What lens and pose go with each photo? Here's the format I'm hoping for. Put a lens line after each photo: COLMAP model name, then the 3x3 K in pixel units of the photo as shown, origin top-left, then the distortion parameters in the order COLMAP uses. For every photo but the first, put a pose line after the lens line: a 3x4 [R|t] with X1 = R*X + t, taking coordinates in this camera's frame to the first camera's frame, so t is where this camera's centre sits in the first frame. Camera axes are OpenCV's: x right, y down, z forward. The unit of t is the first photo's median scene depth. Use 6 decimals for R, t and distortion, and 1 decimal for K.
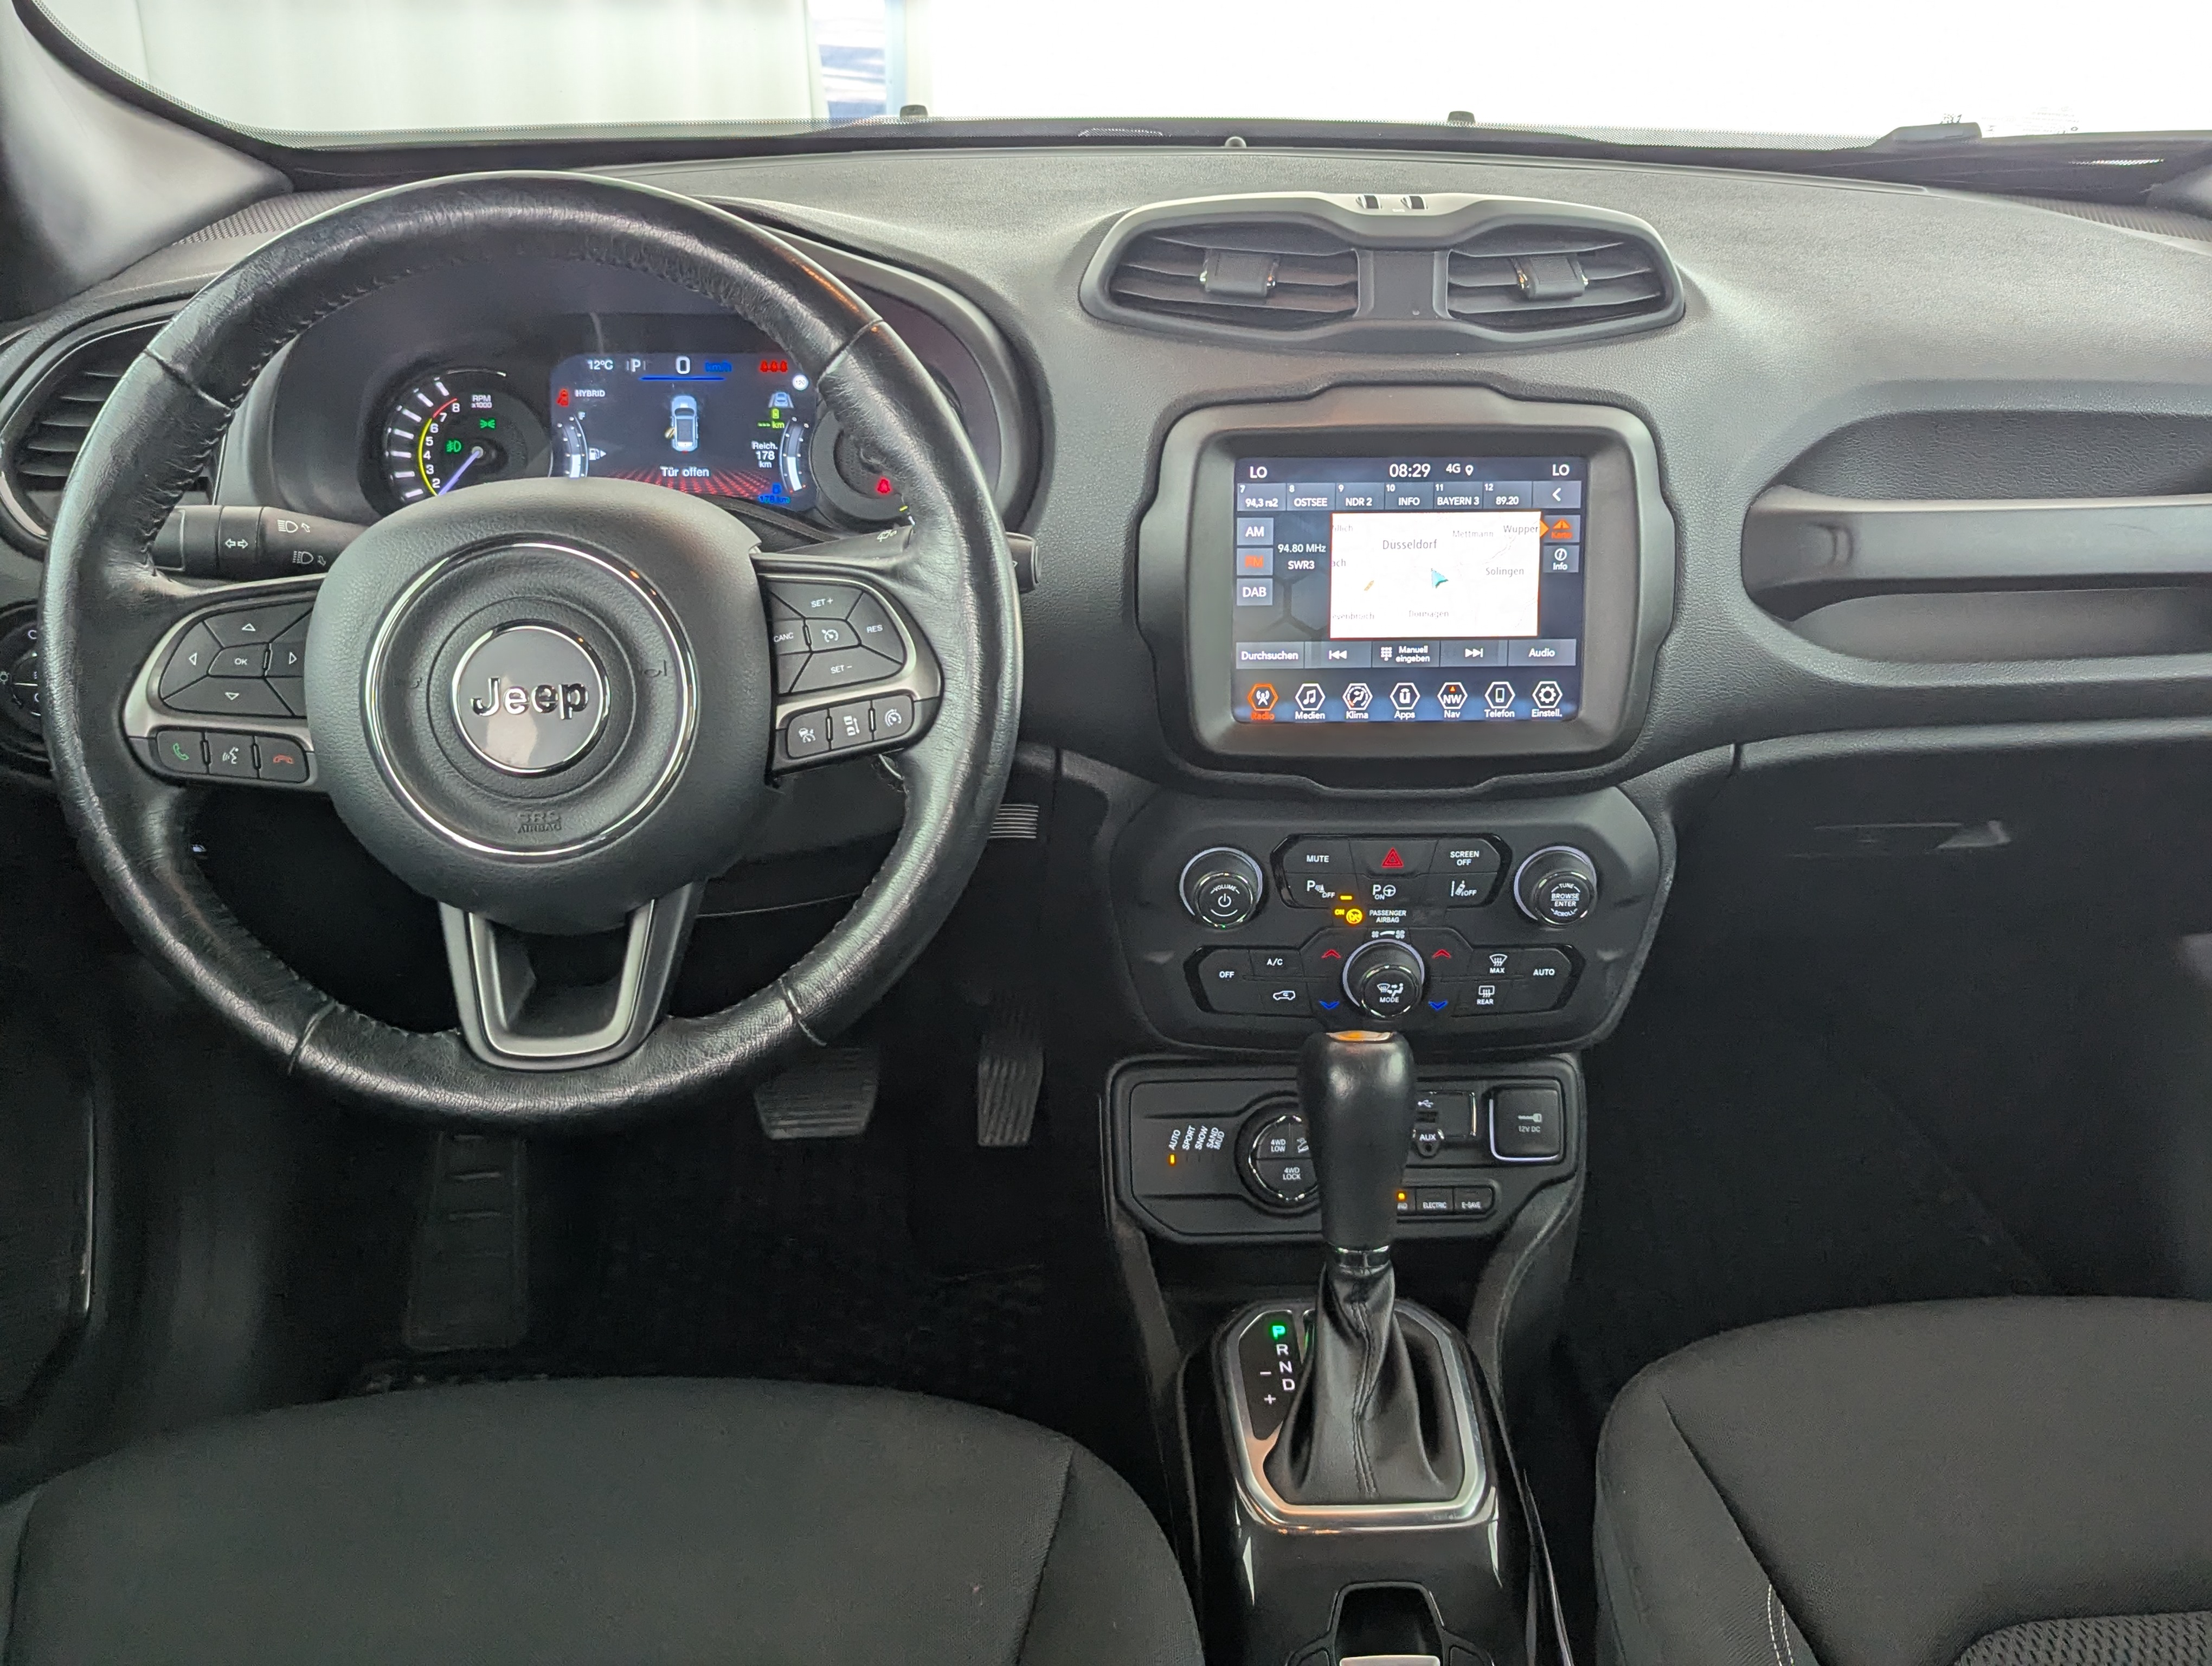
lens RADIAL K [[1987.3, 0, 1100.4], [0, 1987.3, 781.8], [0, 0, 1]] dist [0.069582, -0.099598]
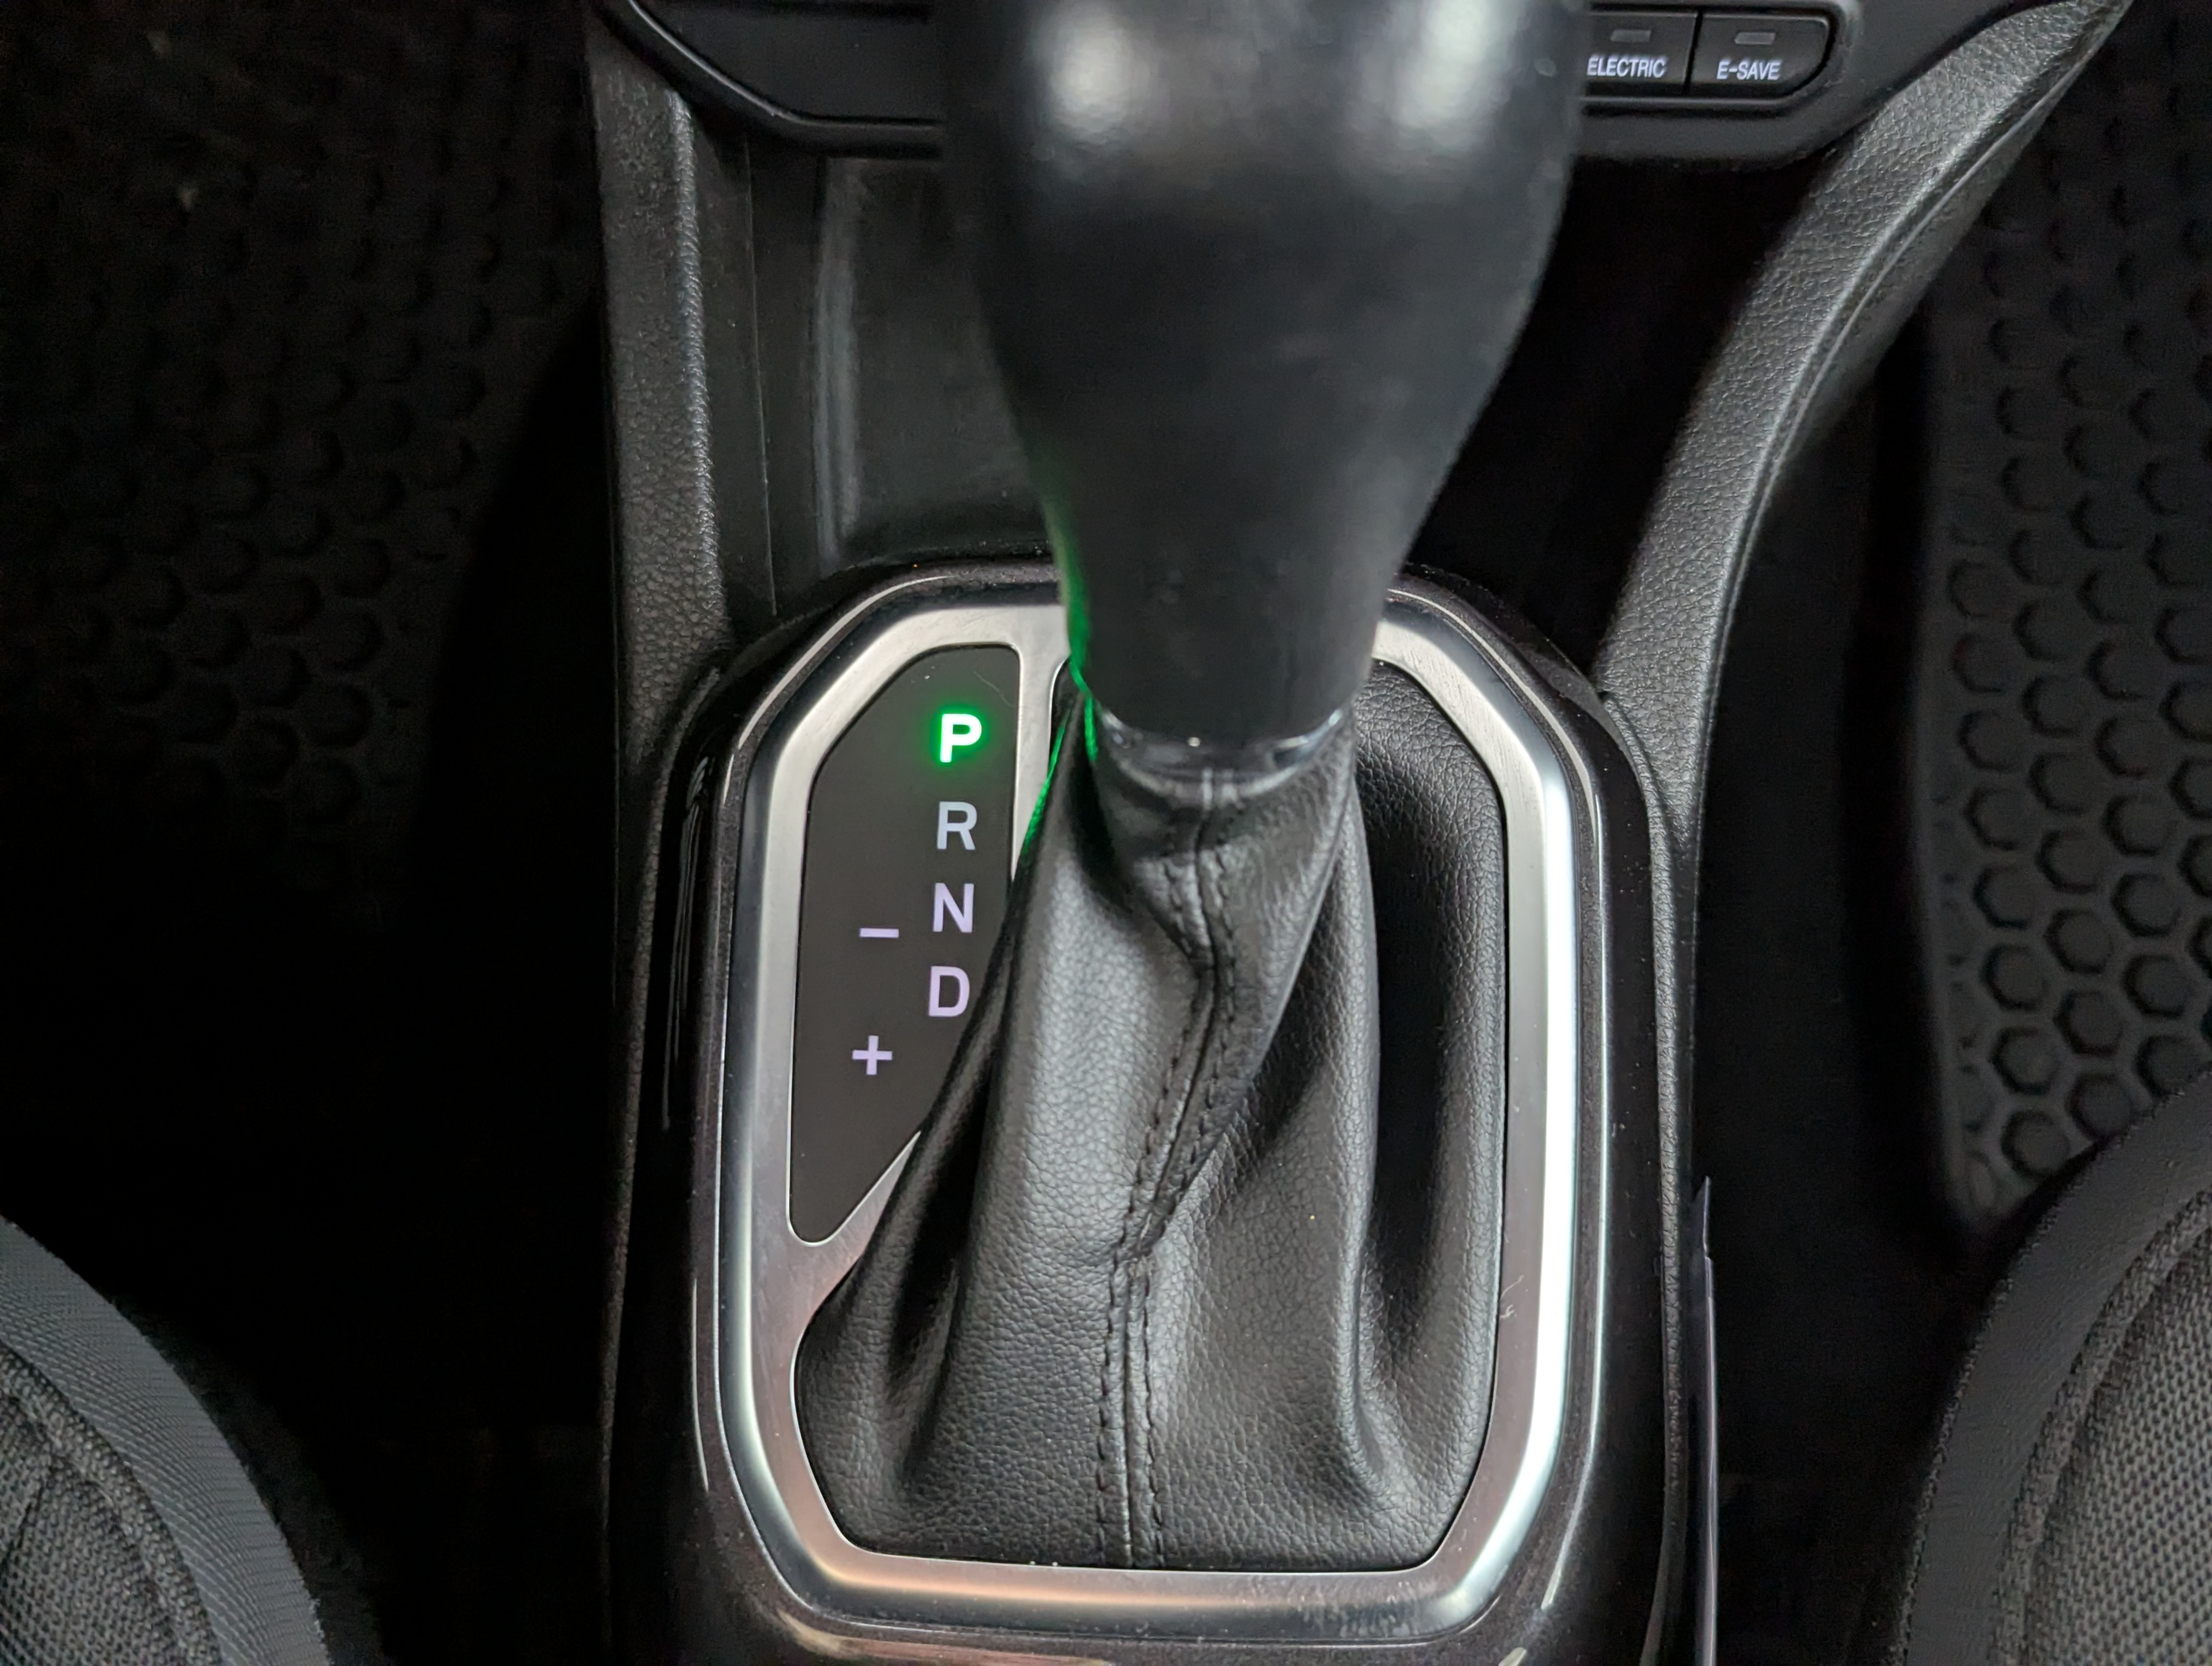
lens RADIAL K [[2154.0, 0, 1136.3], [0, 2154.0, 775.4], [0, 0, 1]] dist [-0.006456, 0.034801]
pose [[0.997973, 0.060869, -0.018594, 0.117697], [-0.026902, 0.668183, 0.743510, 0.049032], [0.057681, -0.741503, 0.668466, 0.773687]]
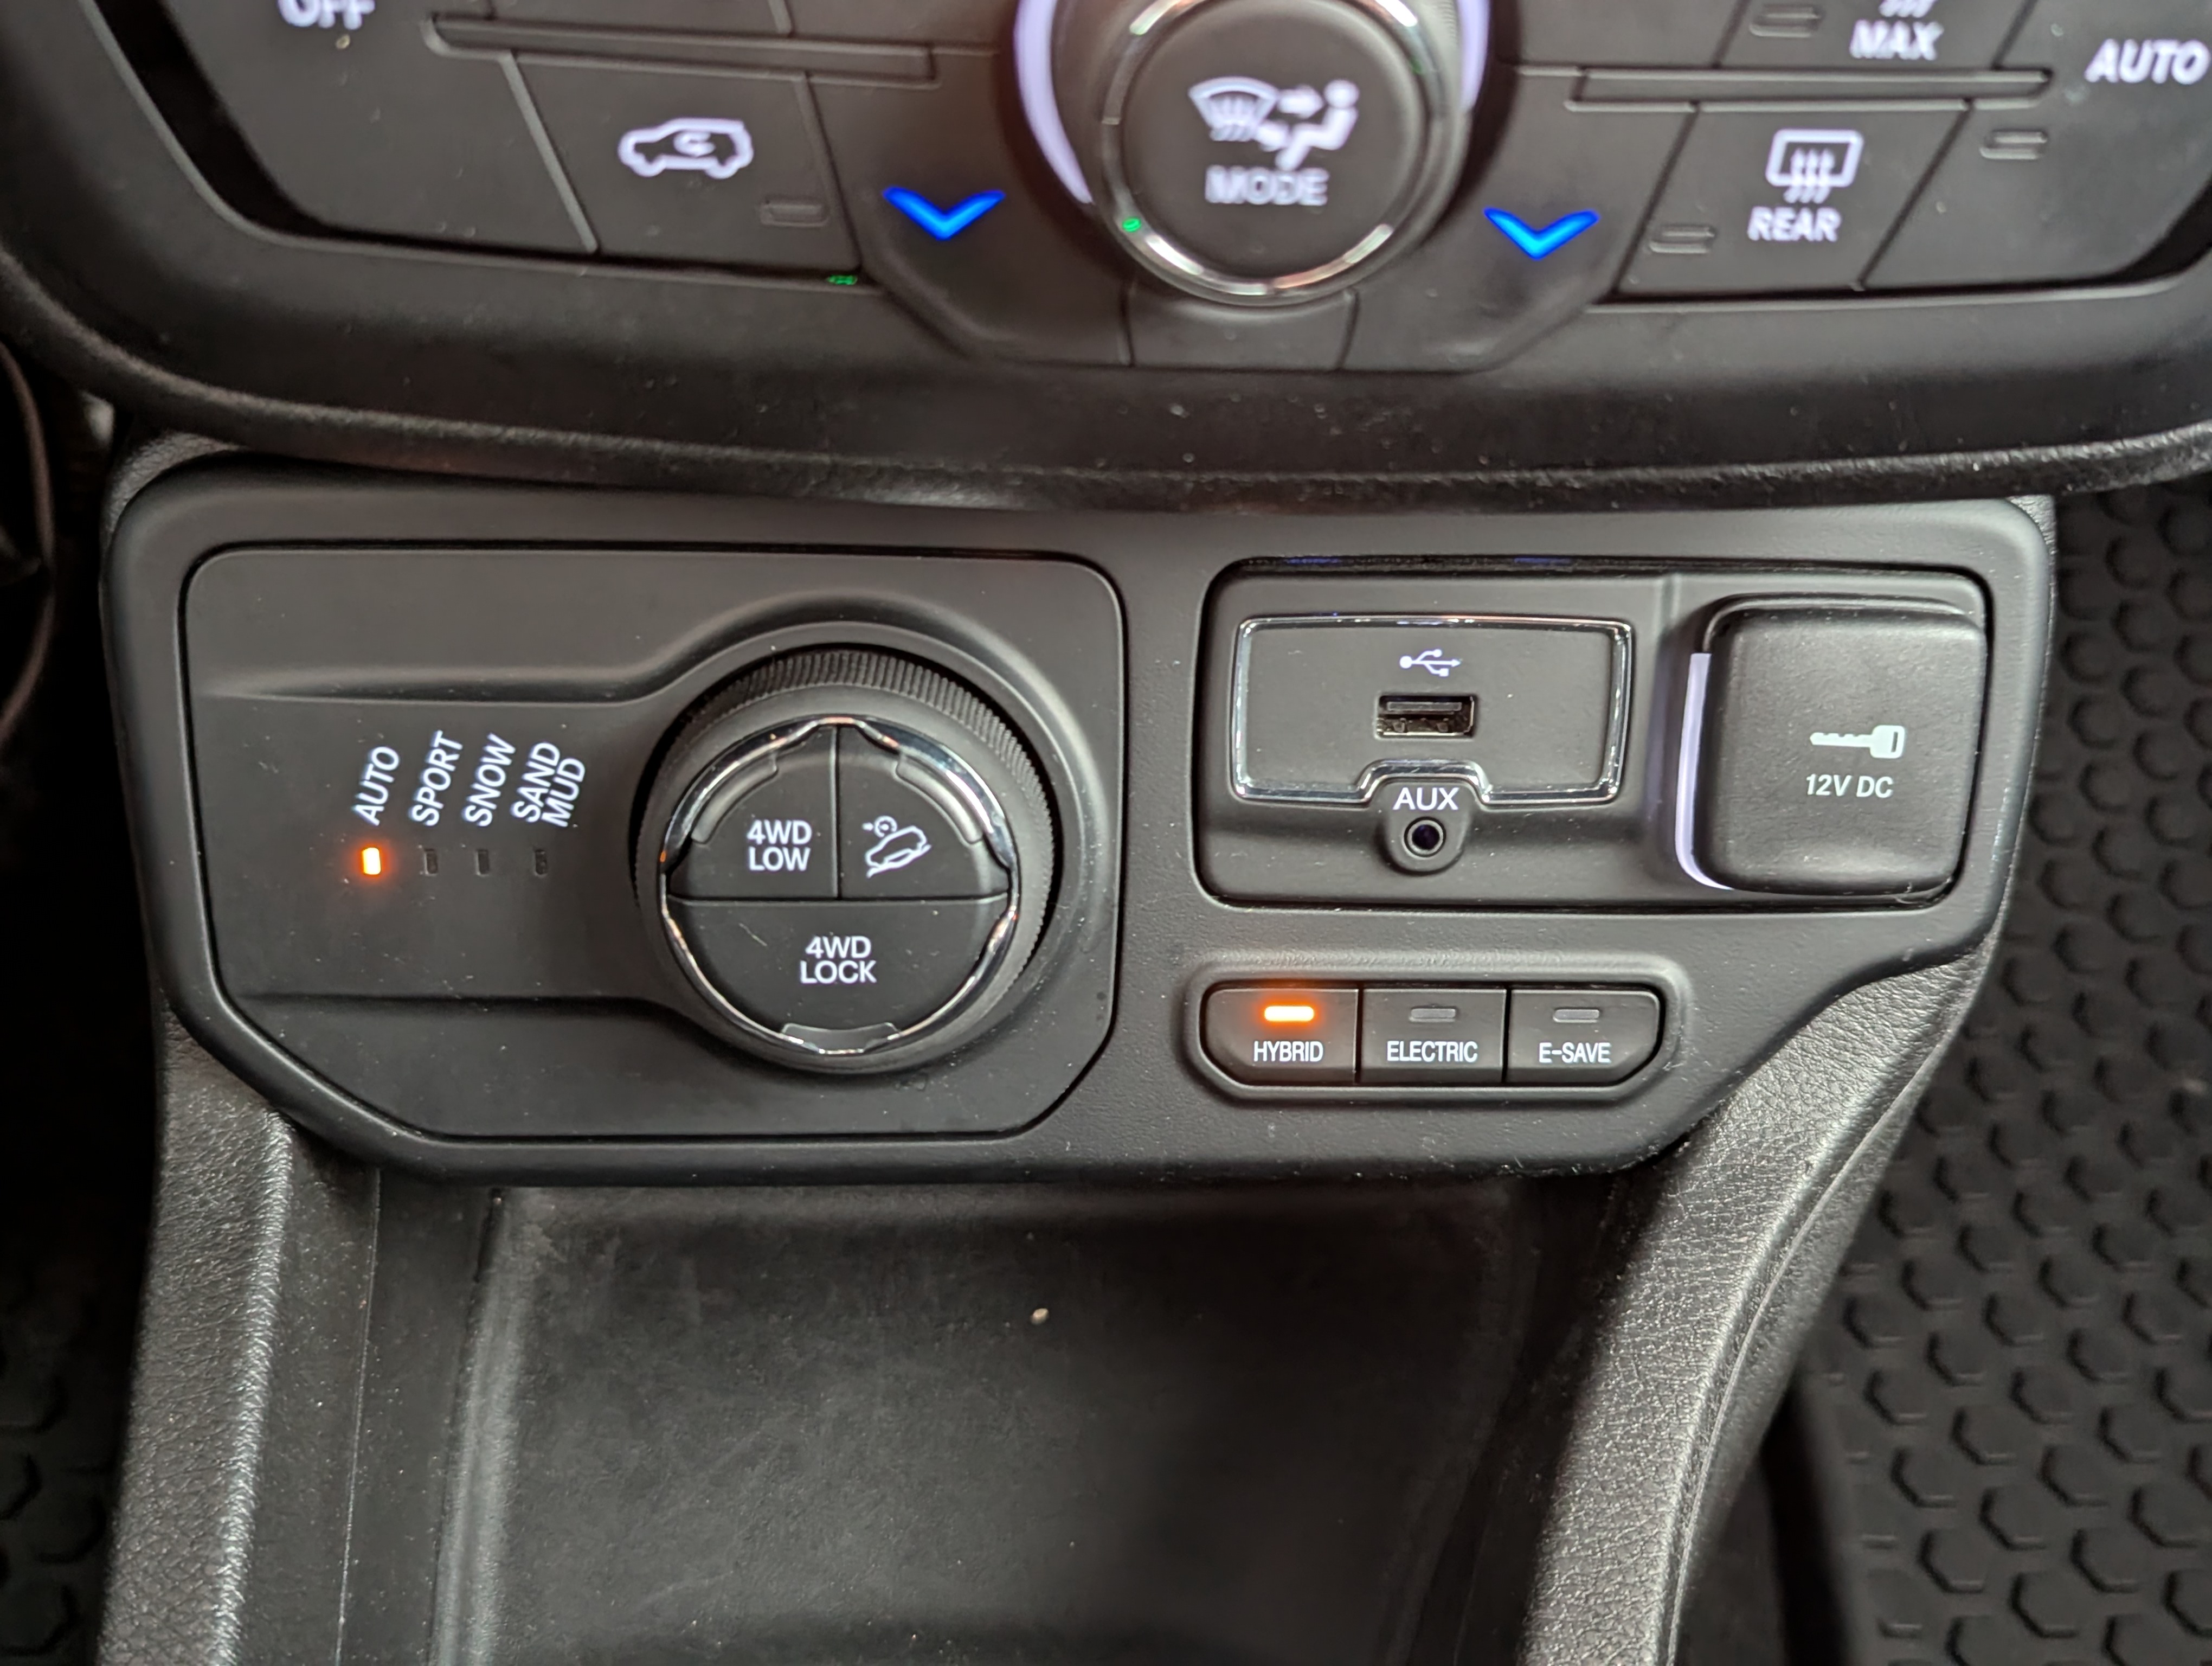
lens RADIAL K [[2154.0, 0, 1136.3], [0, 2154.0, 775.4], [0, 0, 1]] dist [-0.006456, 0.034801]
pose [[0.998975, 0.028633, 0.035055, 0.131647], [-0.038466, 0.945228, 0.324137, 0.100735], [-0.023854, -0.325154, 0.945360, 0.831904]]
